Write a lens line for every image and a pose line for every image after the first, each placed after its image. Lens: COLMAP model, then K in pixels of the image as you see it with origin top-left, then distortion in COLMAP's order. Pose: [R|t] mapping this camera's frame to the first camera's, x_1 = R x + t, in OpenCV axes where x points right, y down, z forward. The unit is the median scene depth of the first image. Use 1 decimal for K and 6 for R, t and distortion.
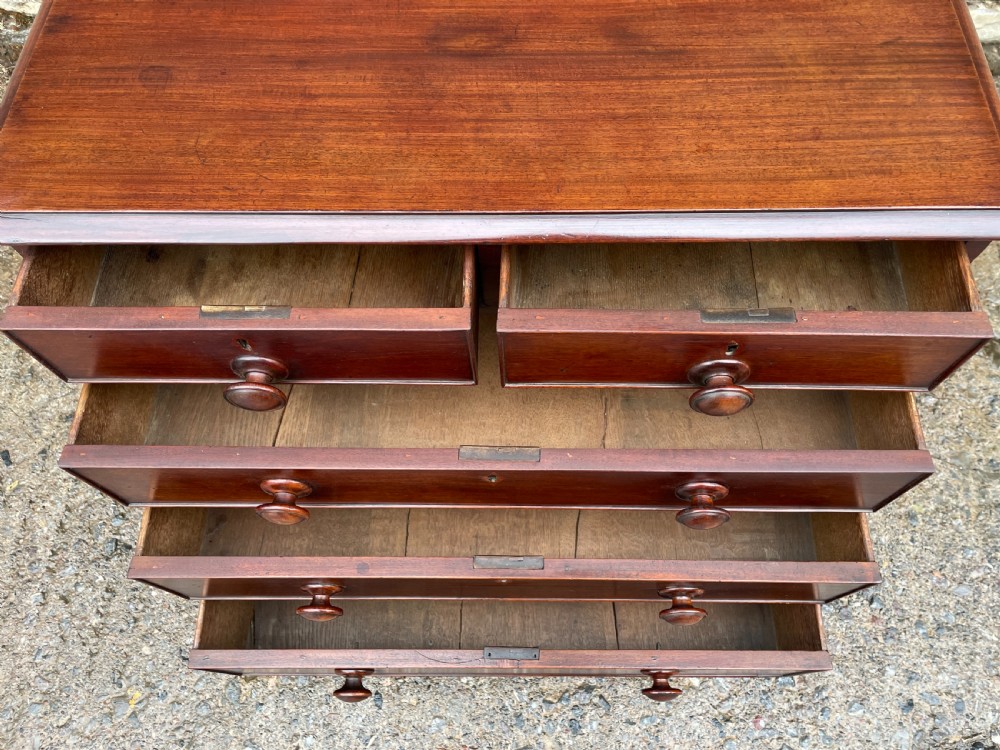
lens RADIAL K [[769.6, 0, 506.6], [0, 769.6, 365.5], [0, 0, 1]] dist [0.073480, -0.102263]
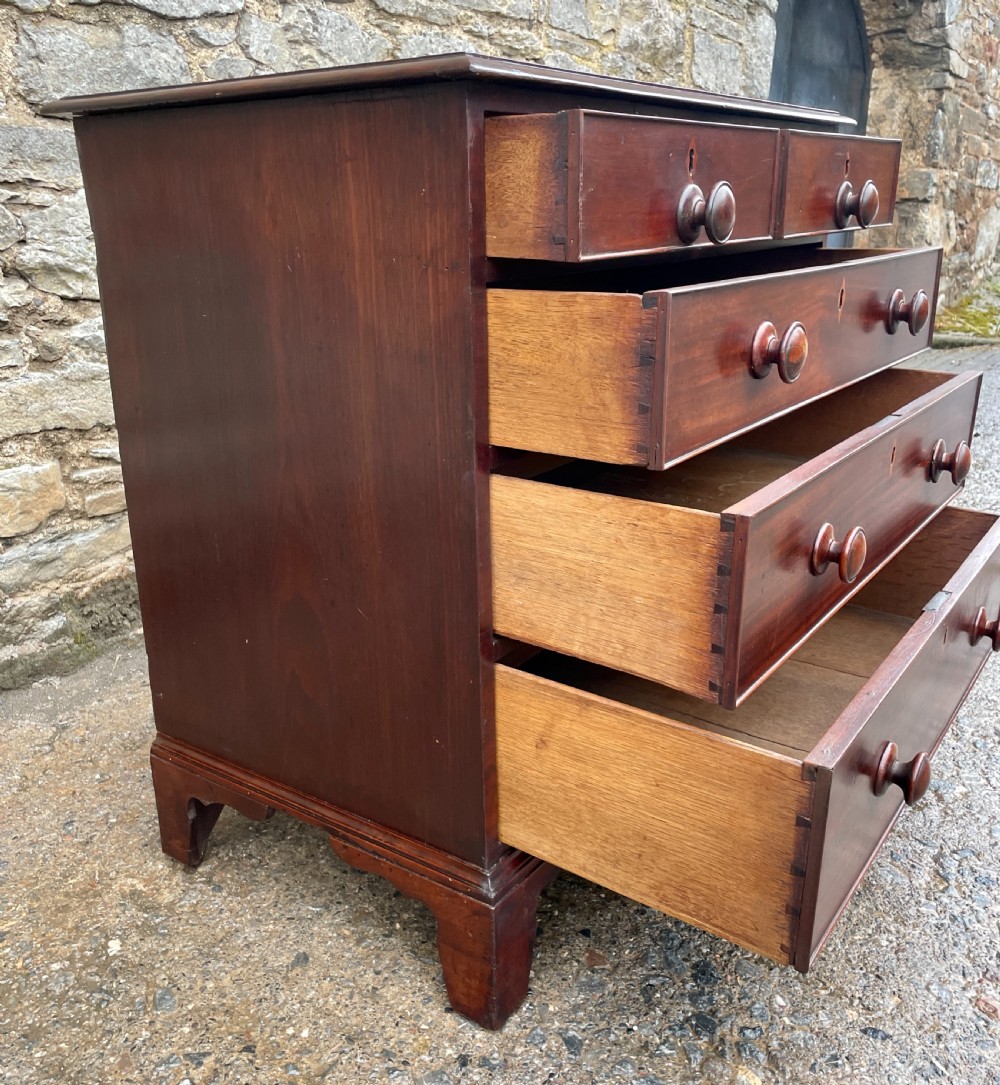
lens RADIAL K [[1031.6, 0, 490.5], [0, 1031.6, 554.5], [0, 0, 1]] dist [0.011882, -0.018713]
pose [[0.570705, -0.256383, 0.780105, -0.962707], [0.749204, 0.551460, -0.366860, 0.338553], [-0.336140, 0.793826, 0.506803, 0.469404]]
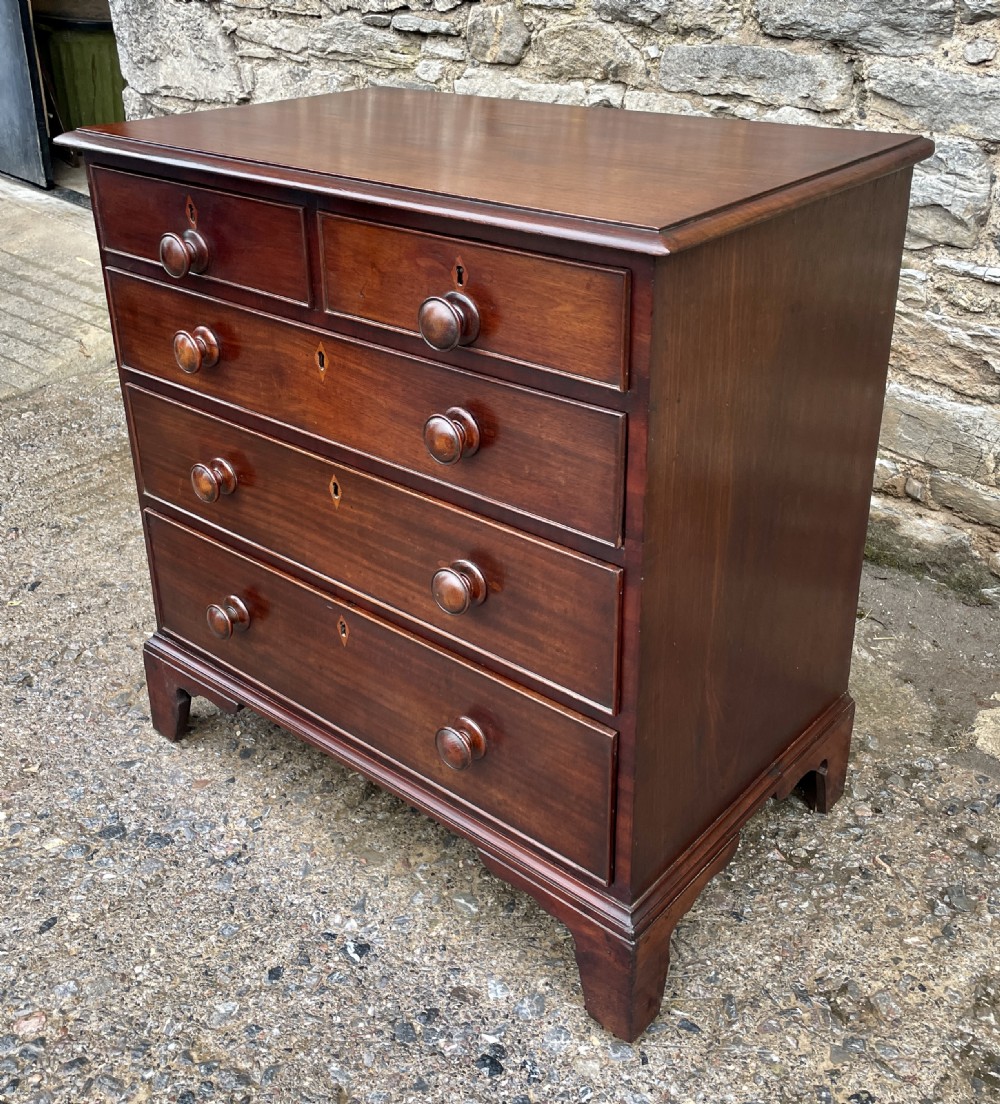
lens RADIAL K [[1193.9, 0, 487.6], [0, 1193.9, 460.9], [0, 0, 1]] dist [0.071008, -0.080442]
pose [[0.766586, 0.277870, -0.578907, 0.793428], [-0.580666, 0.684890, -0.440174, 0.444495], [0.274177, 0.673583, 0.686377, 0.031505]]
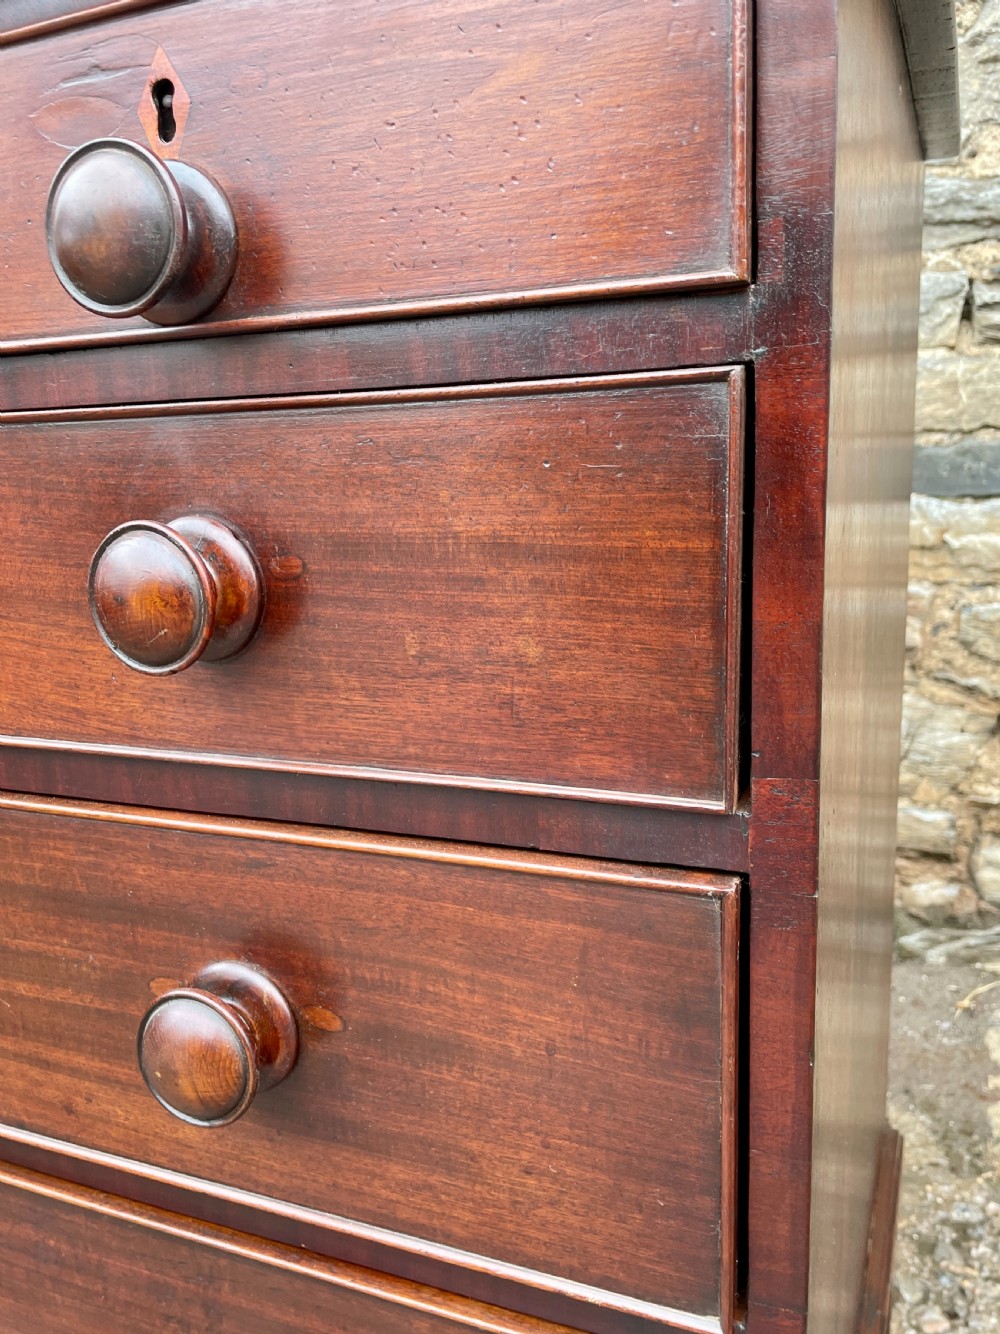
lens RADIAL K [[1079.2, 0, 494.6], [0, 1079.2, 677.0], [0, 0, 1]] dist [0.086301, -0.132277]
pose [[0.927990, 0.072602, -0.365463, 0.382814], [-0.331704, 0.607749, -0.721535, 0.219280], [0.169725, 0.790803, 0.588068, 0.553720]]
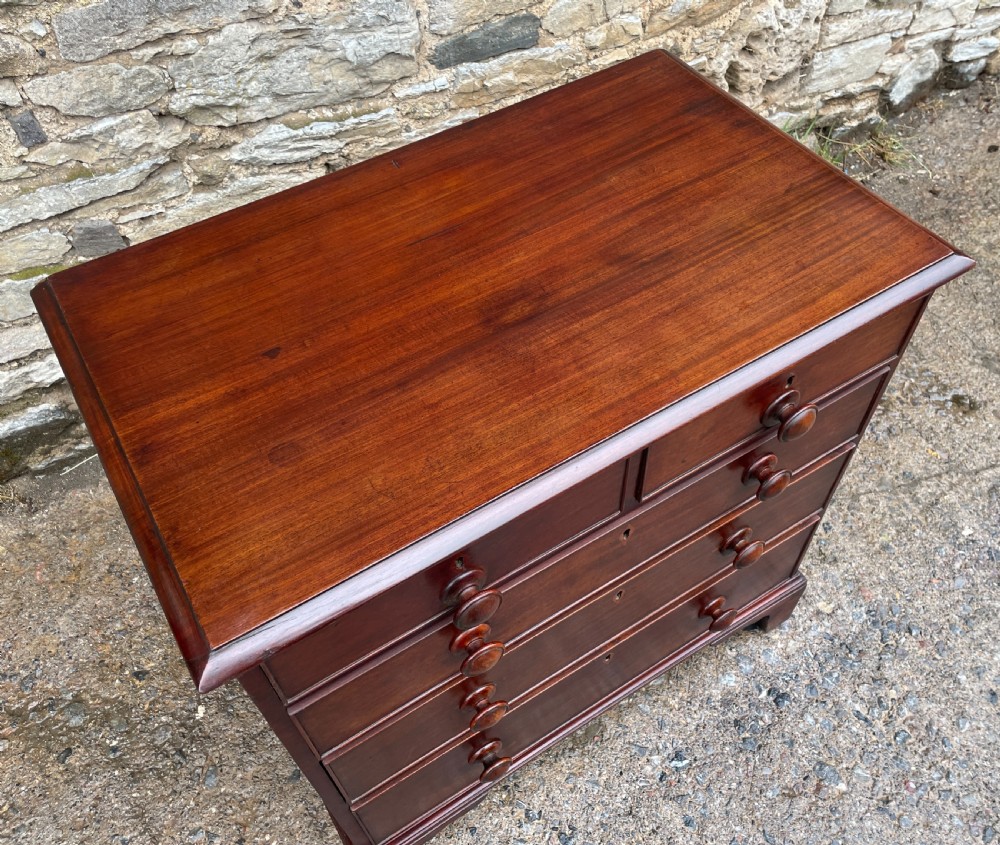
lens RADIAL K [[857.6, 0, 505.8], [0, 857.6, 431.6], [0, 0, 1]] dist [0.088615, -0.123652]
pose [[0.837925, -0.425399, 0.341930, -0.356091], [0.491599, 0.860411, -0.134251, -0.060085], [-0.237090, 0.280585, 0.930086, -0.086146]]
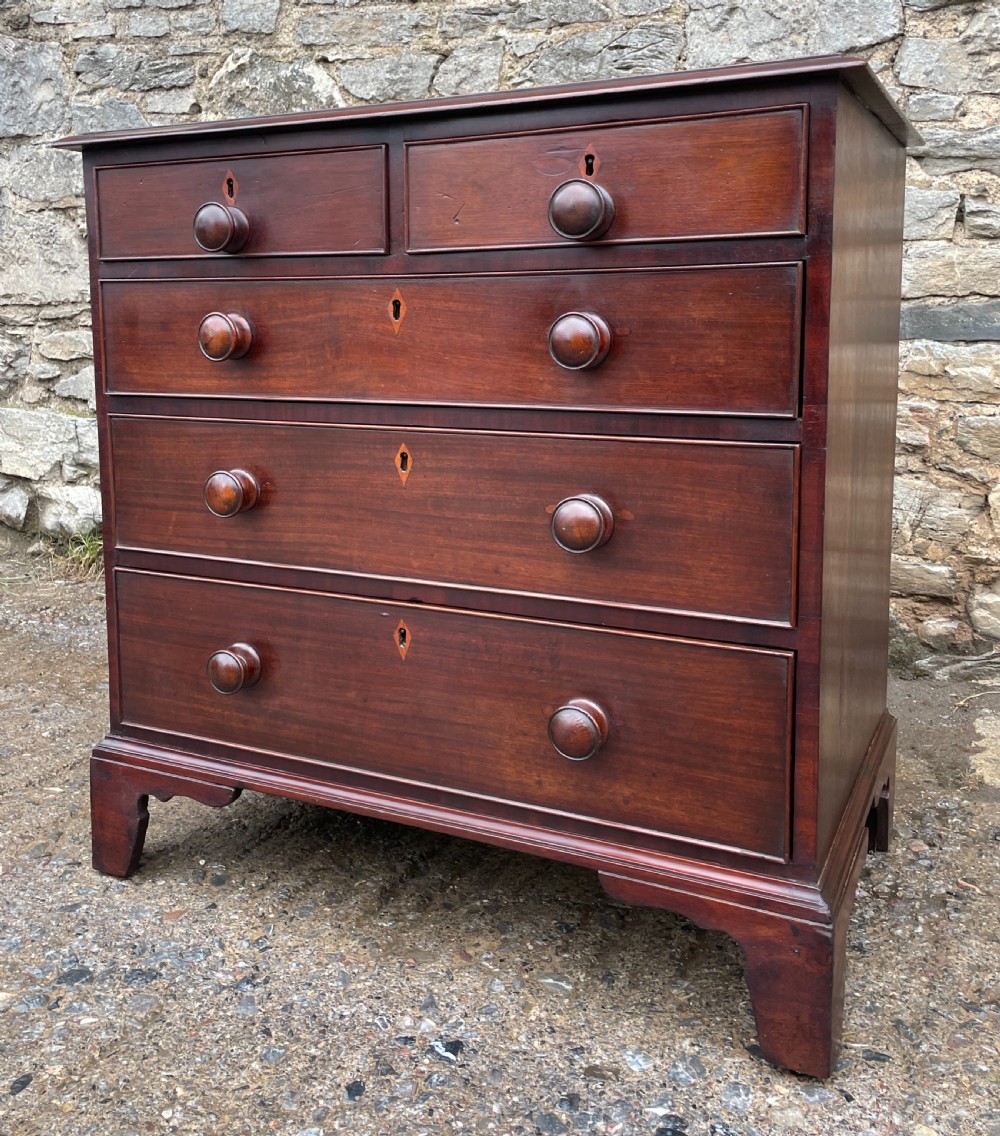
lens RADIAL K [[1112.8, 0, 463.1], [0, 1112.8, 444.9], [0, 0, 1]] dist [0.091823, -0.127751]
pose [[0.897990, 0.073048, -0.433911, 0.480170], [-0.403825, 0.528465, -0.746760, 0.747828], [0.174758, 0.845807, 0.504055, 0.315261]]
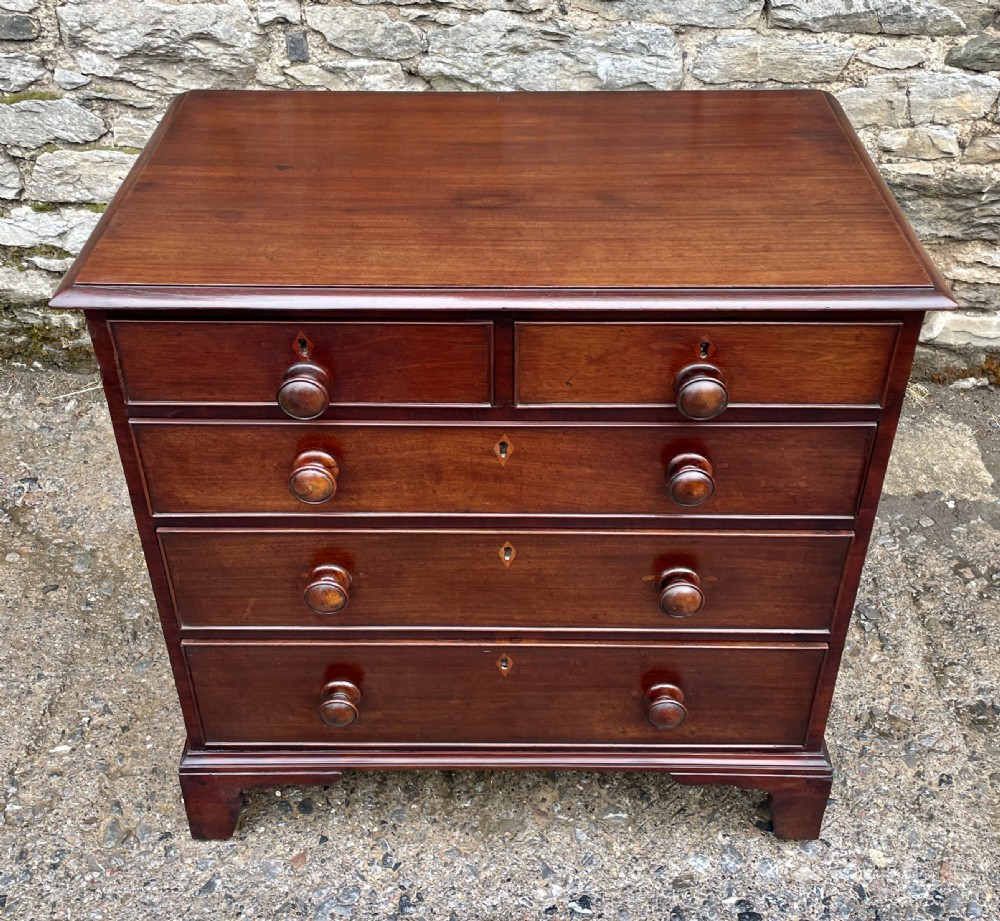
lens RADIAL K [[1172.0, 0, 502.2], [0, 1172.0, 395.9], [0, 0, 1]] dist [0.080542, -0.106975]
pose [[0.999490, 0.016690, 0.027216, -0.041939], [-0.001564, 0.877053, -0.480391, 0.462846], [-0.031888, 0.480103, 0.876632, -0.300098]]
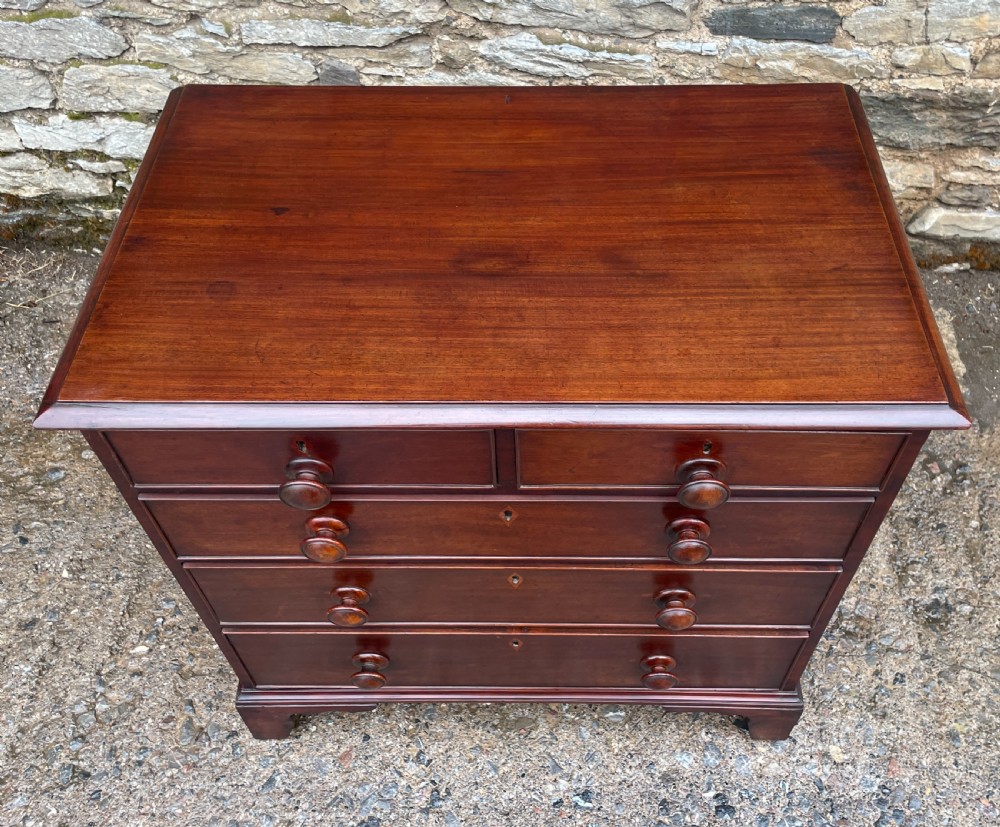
lens RADIAL K [[954.9, 0, 533.5], [0, 954.9, 379.5], [0, 0, 1]] dist [0.085224, -0.114068]
pose [[0.999679, 0.006782, 0.024412, -0.008317], [-0.001005, 0.973365, -0.229259, 0.057020], [-0.025317, 0.229160, 0.973059, -0.241356]]
